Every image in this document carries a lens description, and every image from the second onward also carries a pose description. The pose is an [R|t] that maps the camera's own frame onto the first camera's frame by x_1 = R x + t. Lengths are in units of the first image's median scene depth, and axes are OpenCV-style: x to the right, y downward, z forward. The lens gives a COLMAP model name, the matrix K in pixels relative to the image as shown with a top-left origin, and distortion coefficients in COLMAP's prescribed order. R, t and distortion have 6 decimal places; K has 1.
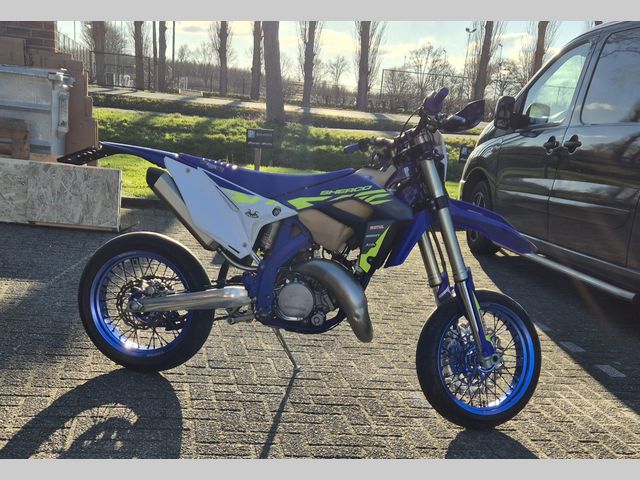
lens RADIAL K [[719.2, 0, 320.0], [0, 719.2, 240.0], [0, 0, 1]] dist [0.089369, -0.002269]
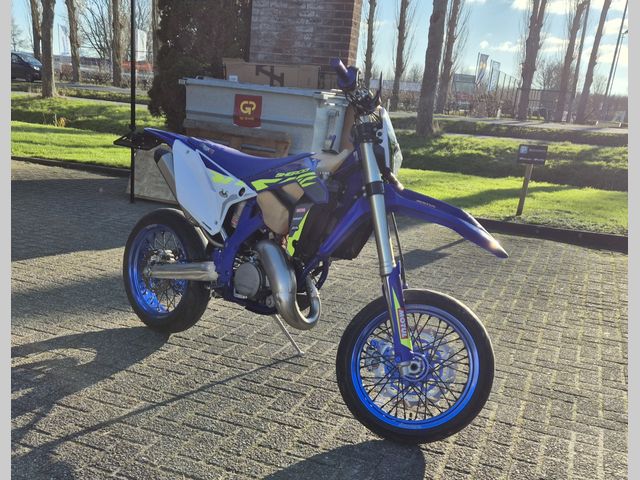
lens RADIAL K [[719.2, 0, 320.0], [0, 719.2, 240.0], [0, 0, 1]] dist [0.089369, -0.002269]
pose [[0.862685, 0.077113, -0.499828, 0.561492], [-0.086487, 0.996243, 0.004426, 0.015001], [0.498292, 0.039410, 0.866113, 0.161436]]
